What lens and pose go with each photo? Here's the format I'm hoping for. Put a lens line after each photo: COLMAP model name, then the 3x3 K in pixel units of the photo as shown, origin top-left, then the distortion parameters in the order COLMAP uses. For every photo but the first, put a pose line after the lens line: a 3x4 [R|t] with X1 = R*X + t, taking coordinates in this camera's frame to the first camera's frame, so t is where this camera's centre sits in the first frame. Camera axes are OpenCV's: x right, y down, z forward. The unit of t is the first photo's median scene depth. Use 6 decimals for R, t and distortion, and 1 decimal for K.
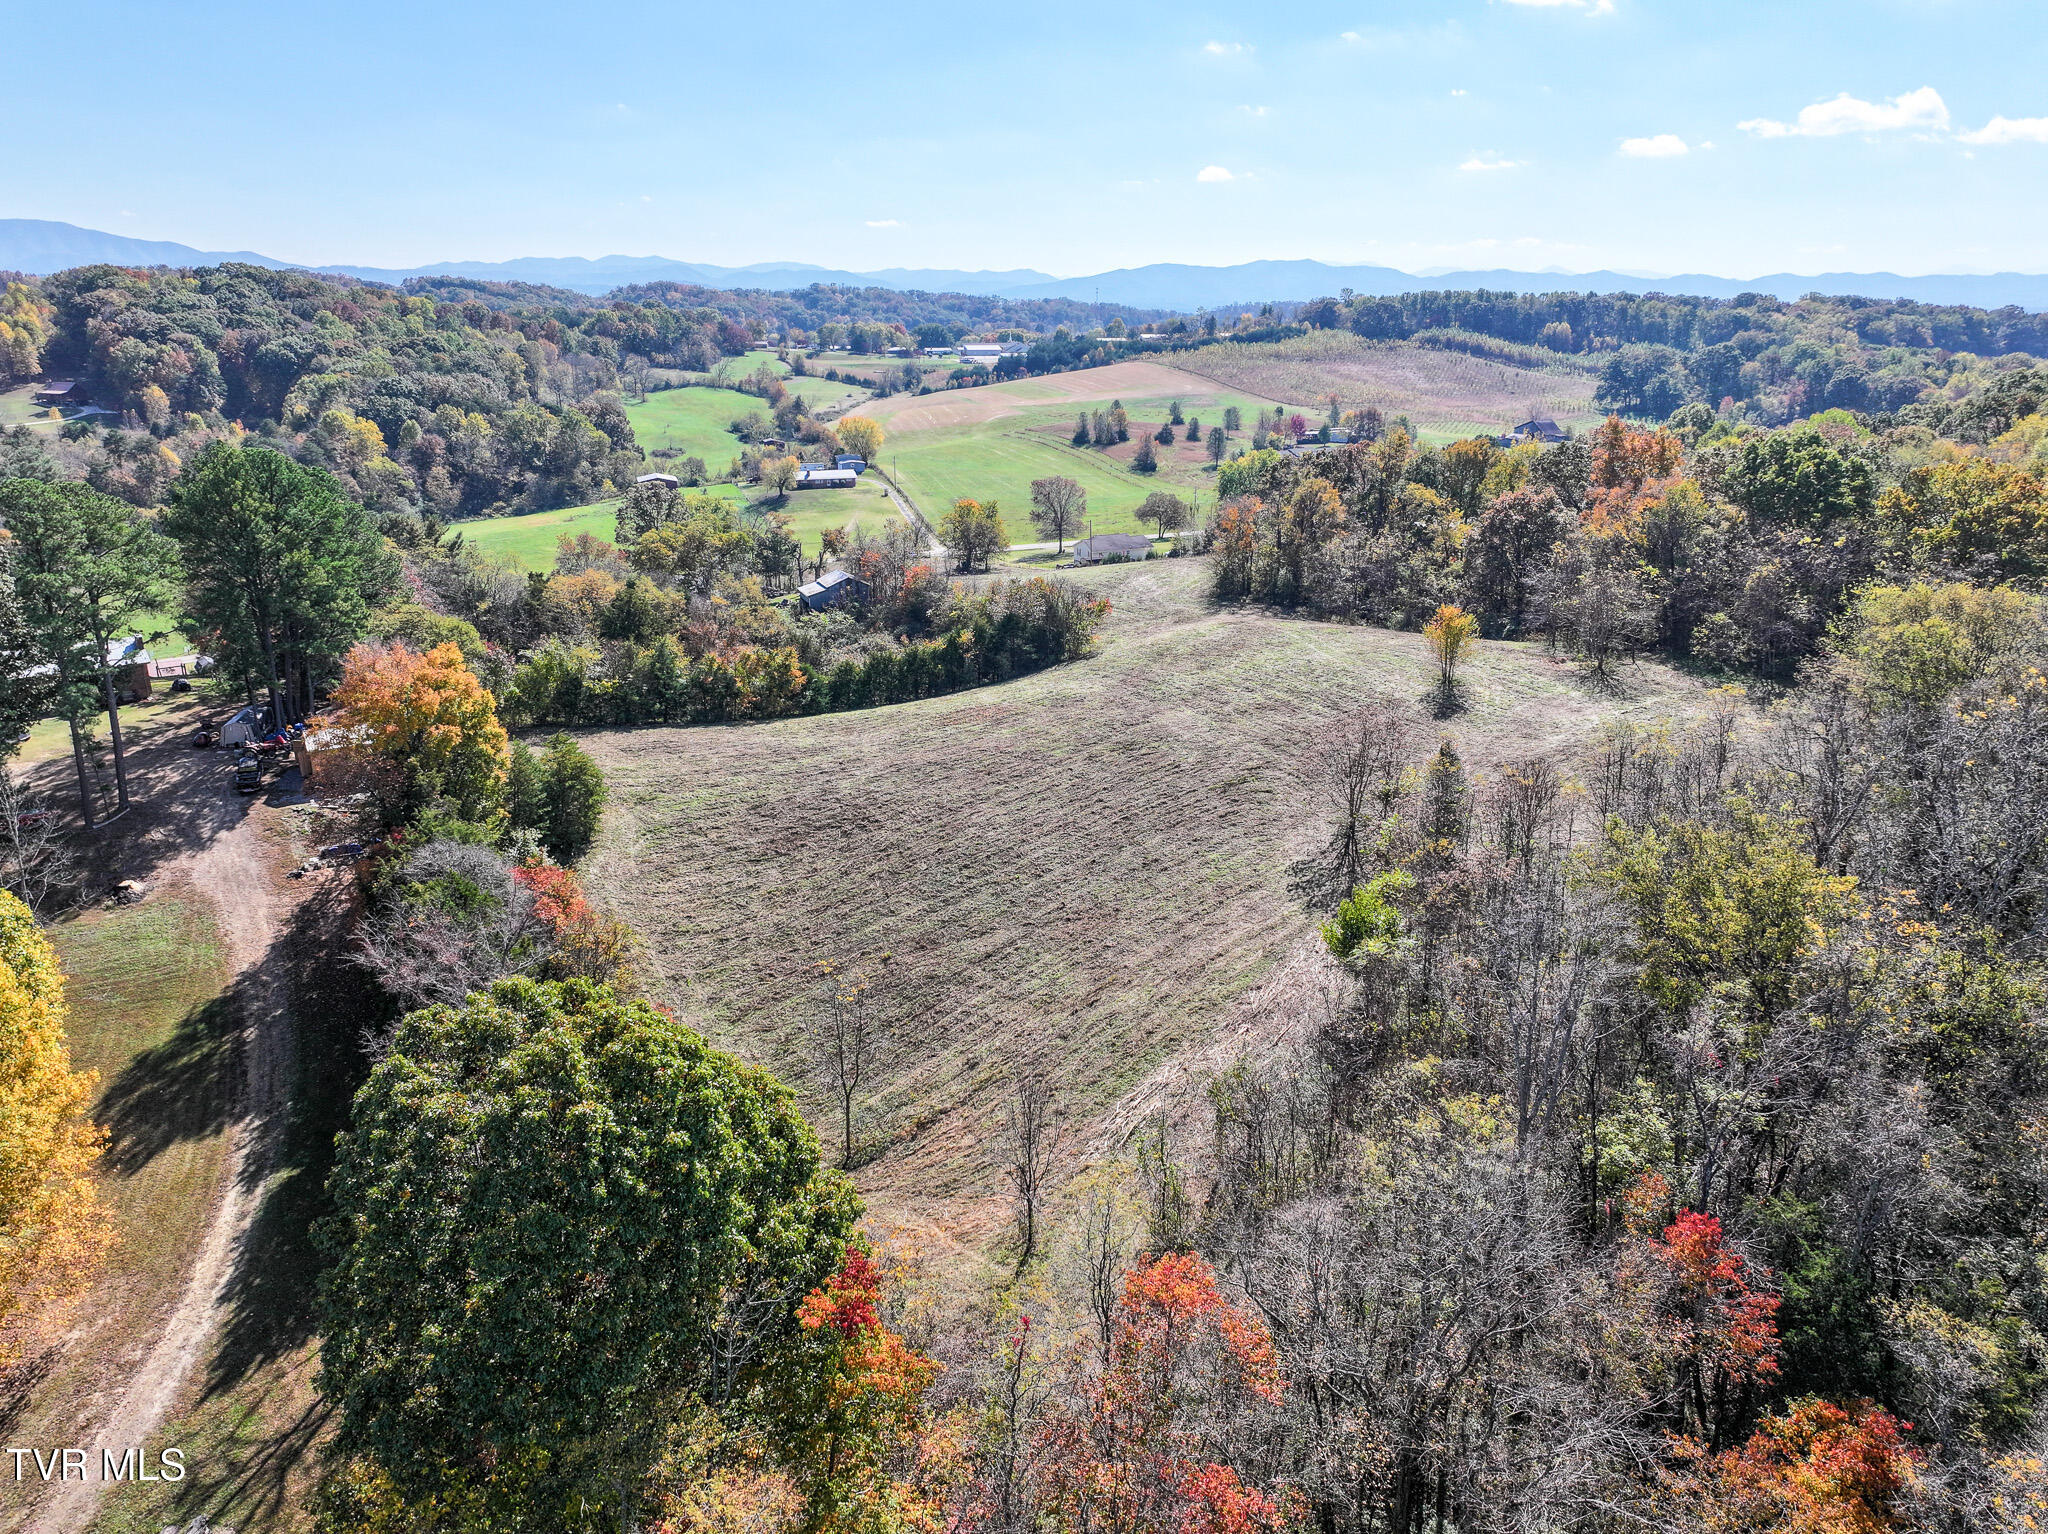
lens RADIAL K [[1426.6, 0, 1024.0], [0, 1426.6, 767.0], [0, 0, 1]] dist [-0.007294, 0.024549]
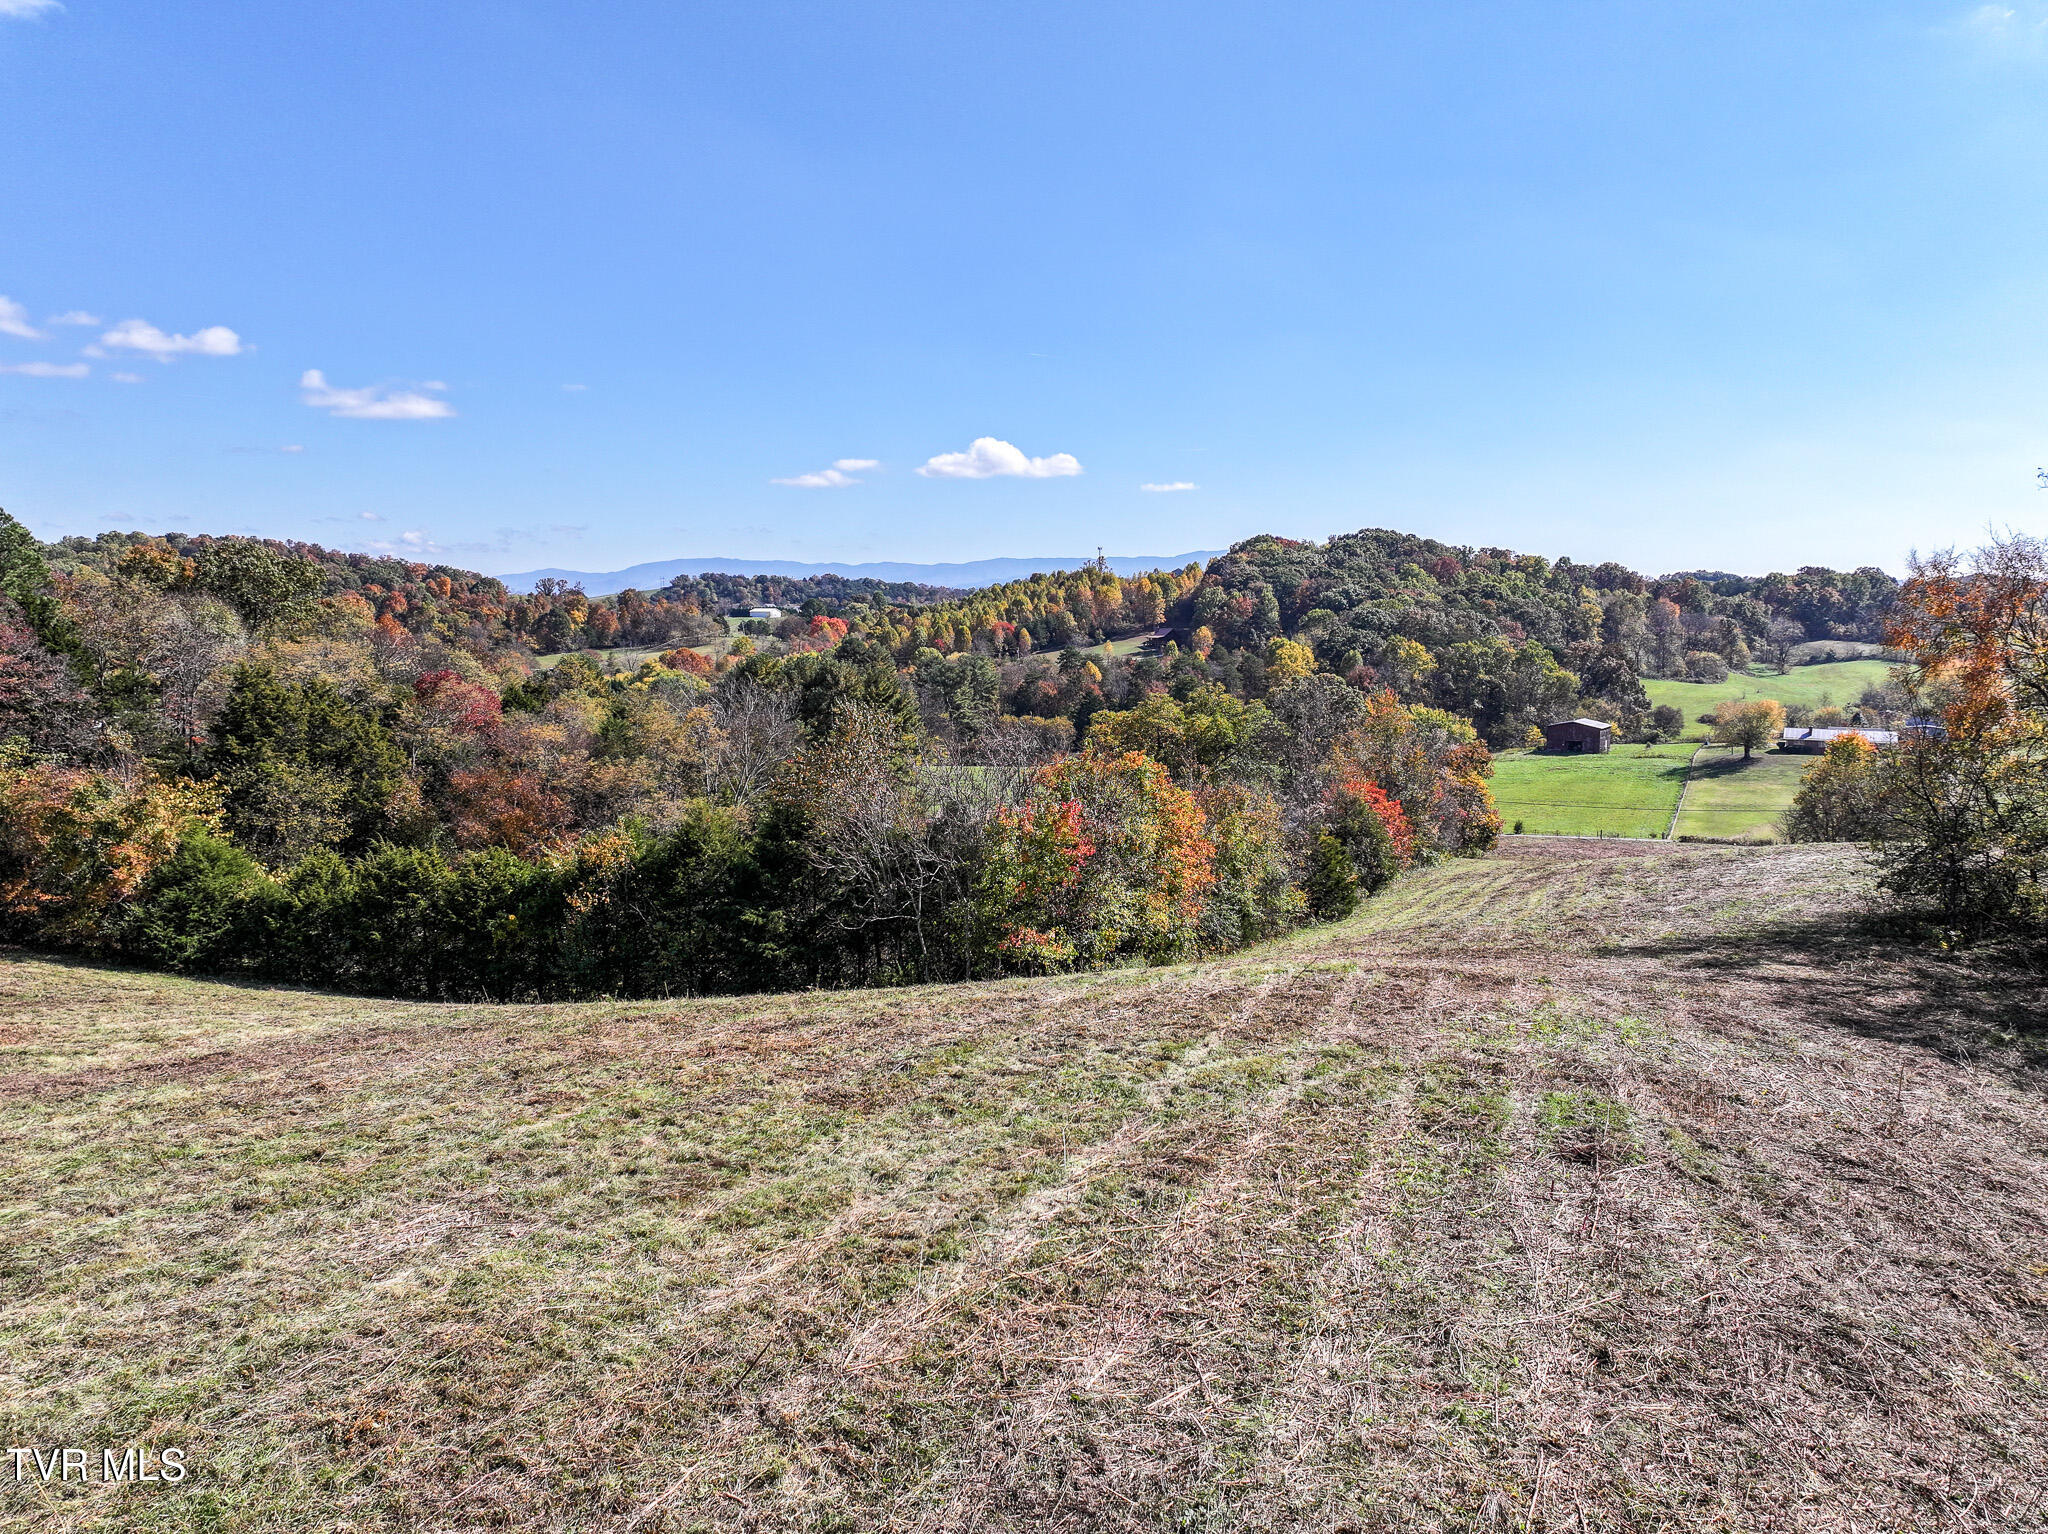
lens RADIAL K [[1426.6, 0, 1024.0], [0, 1426.6, 767.0], [0, 0, 1]] dist [-0.007294, 0.024549]
pose [[0.653187, 0.077334, -0.753237, 0.077449], [-0.236296, 0.965911, -0.105740, -0.027890], [0.719382, 0.247055, 0.649194, 0.245365]]
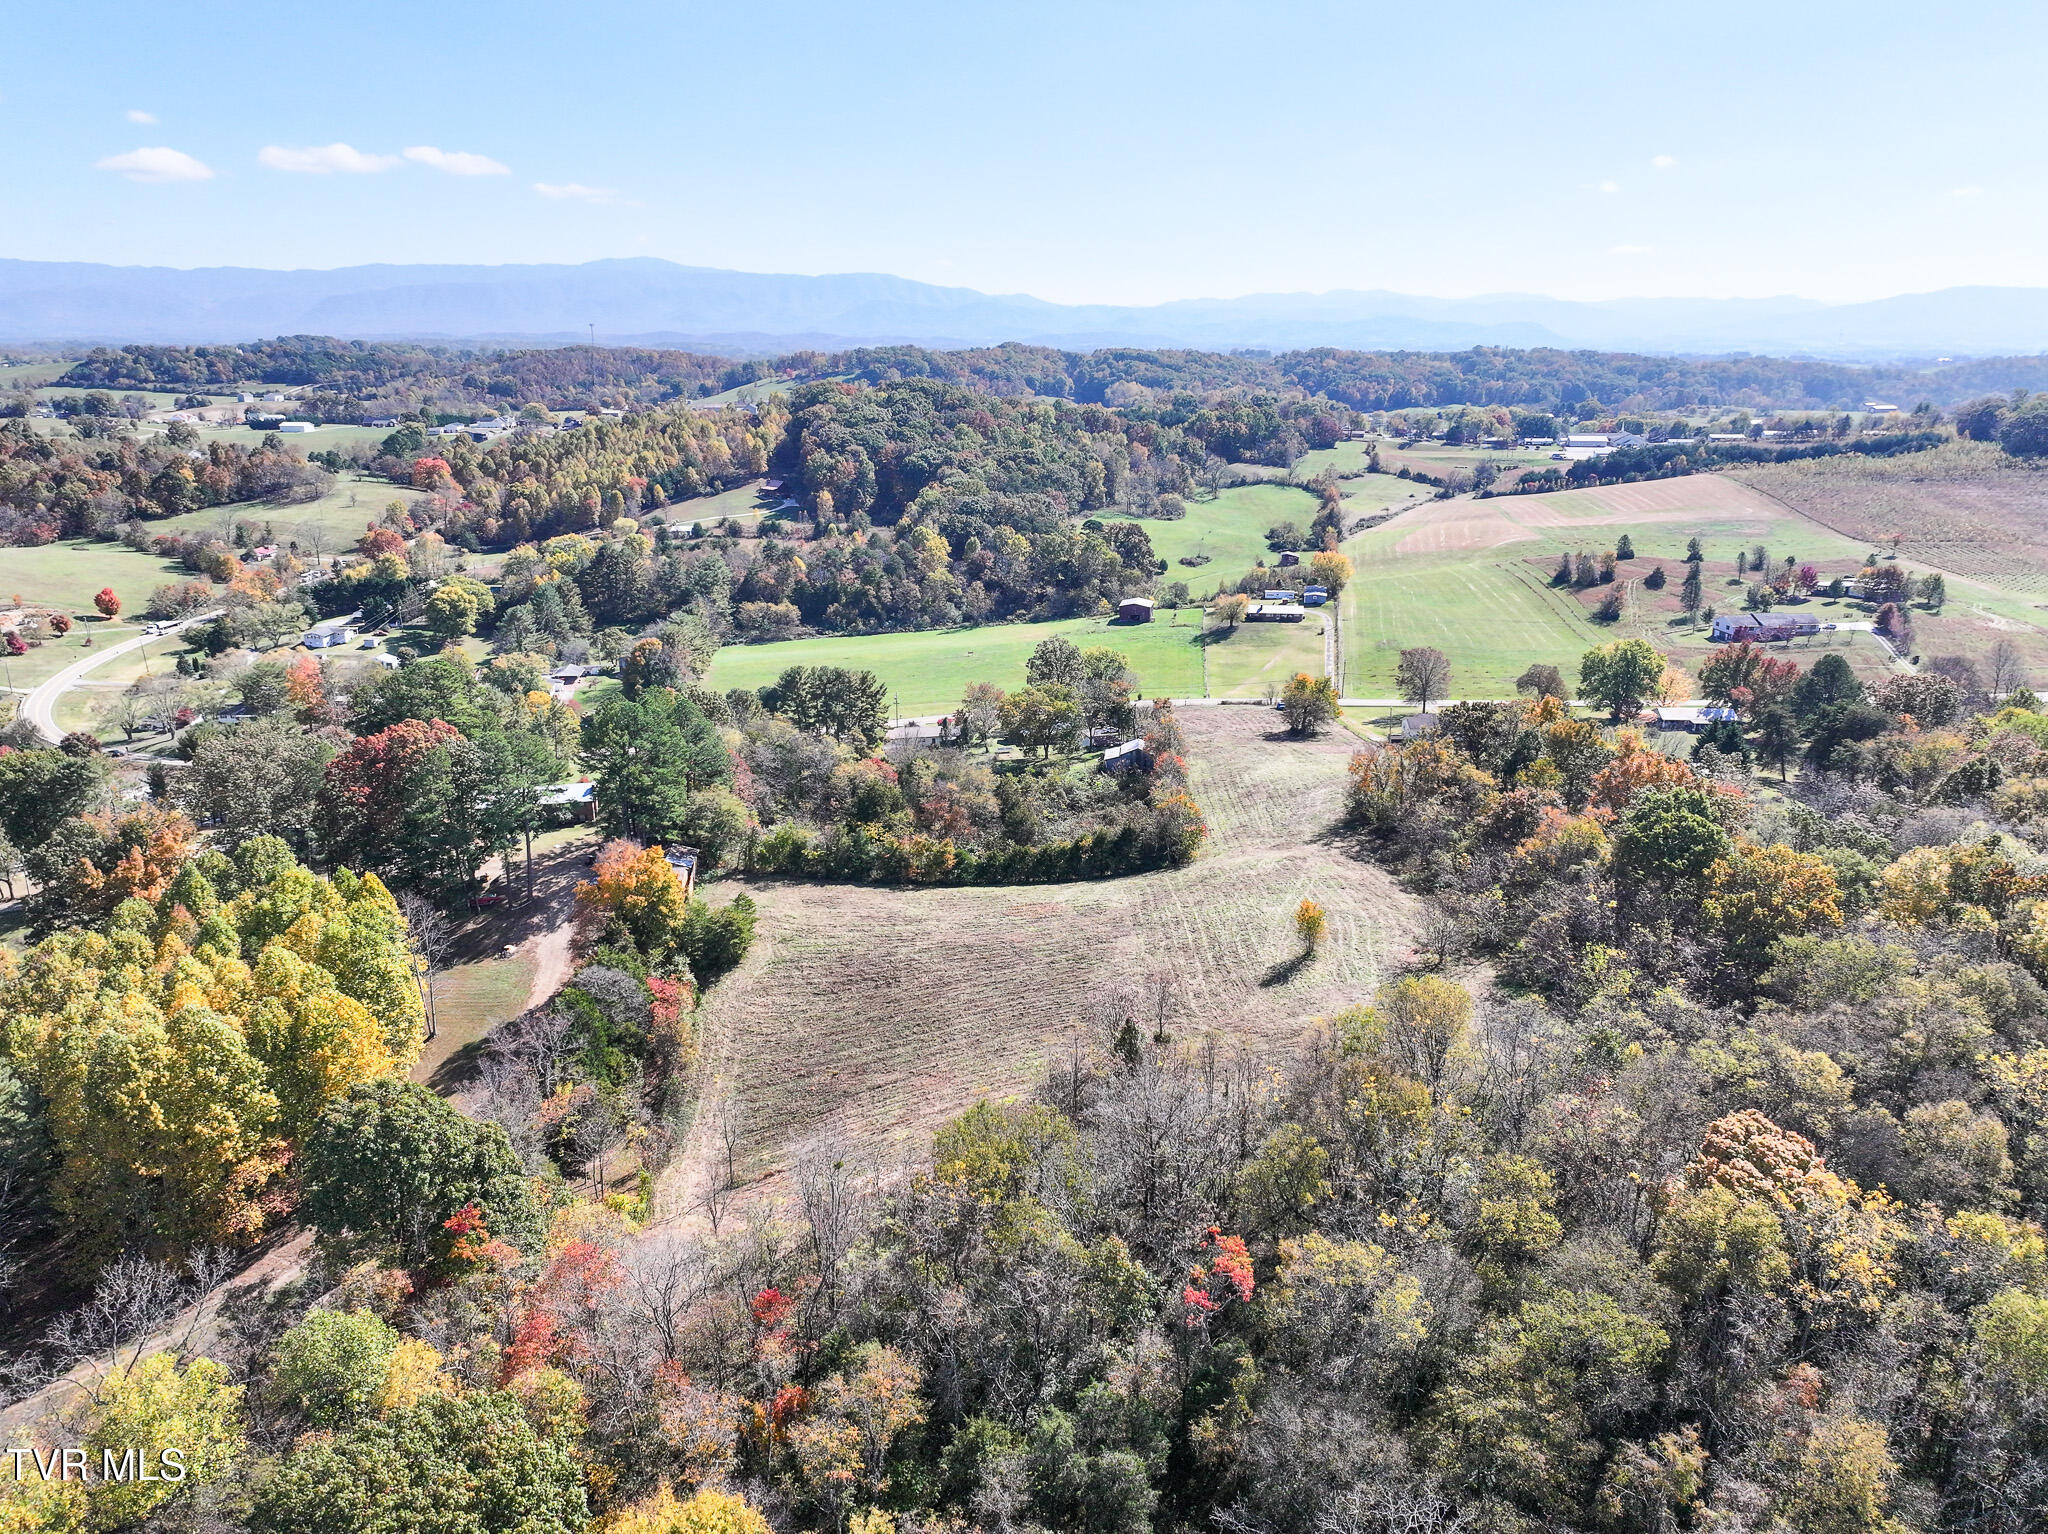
lens RADIAL K [[1410.7, 0, 1024.0], [0, 1410.7, 767.0], [0, 0, 1]] dist [0.008941, 0.001804]
pose [[0.891720, 0.125983, -0.434700, 0.140327], [-0.134568, 0.990842, 0.011115, -0.048851], [0.432119, 0.048585, 0.900507, -0.074520]]
